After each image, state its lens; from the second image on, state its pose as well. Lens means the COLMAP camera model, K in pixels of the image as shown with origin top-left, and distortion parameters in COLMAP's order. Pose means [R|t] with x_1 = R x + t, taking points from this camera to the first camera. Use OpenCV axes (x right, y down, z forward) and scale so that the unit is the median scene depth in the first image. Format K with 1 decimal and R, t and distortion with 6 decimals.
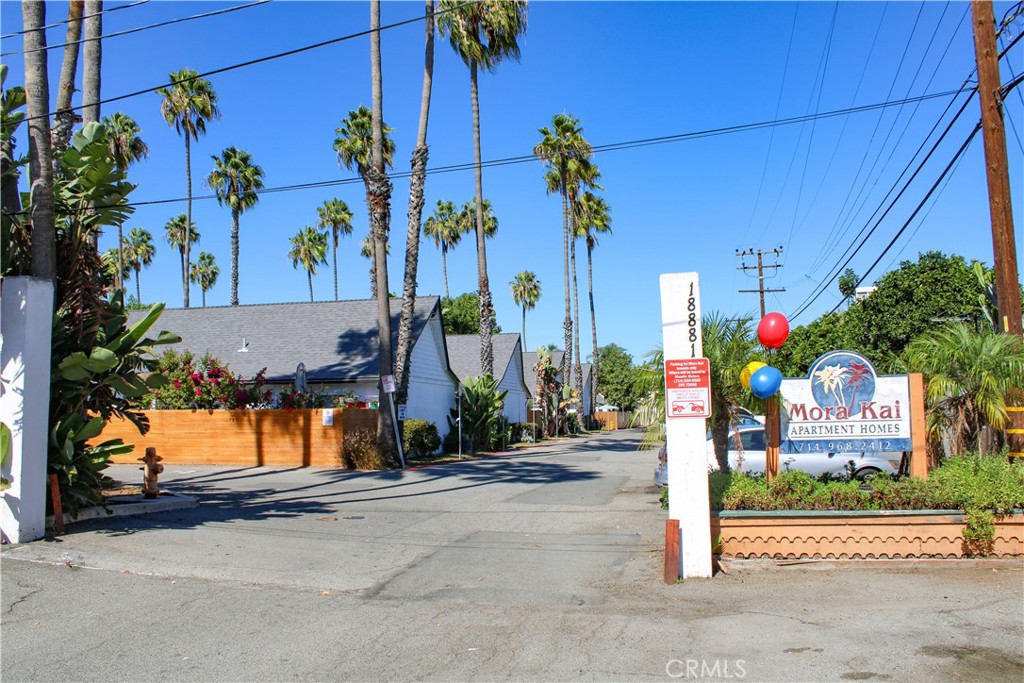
lens RADIAL K [[874.9, 0, 511.5], [0, 874.9, 339.3], [0, 0, 1]] dist [-0.137948, 0.106397]
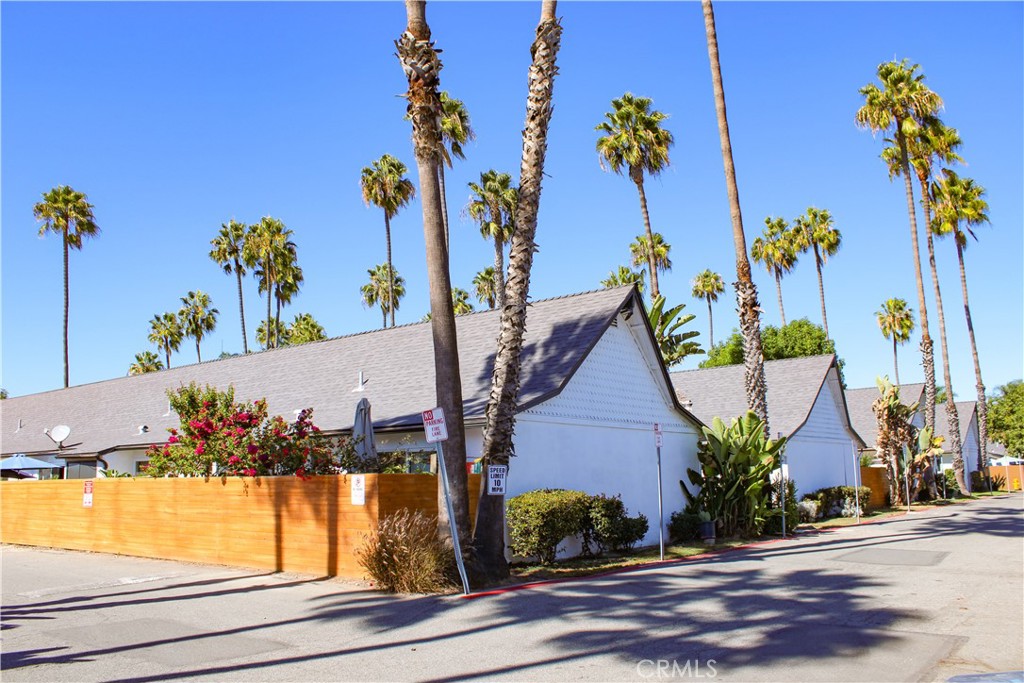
lens RADIAL K [[874.9, 0, 507.6], [0, 874.9, 338.3], [0, 0, 1]] dist [-0.137948, 0.106397]
pose [[0.904156, -0.076732, -0.420255, 0.047660], [0.046699, 0.995594, -0.081310, 0.018038], [0.424643, 0.053891, 0.903756, 0.224847]]
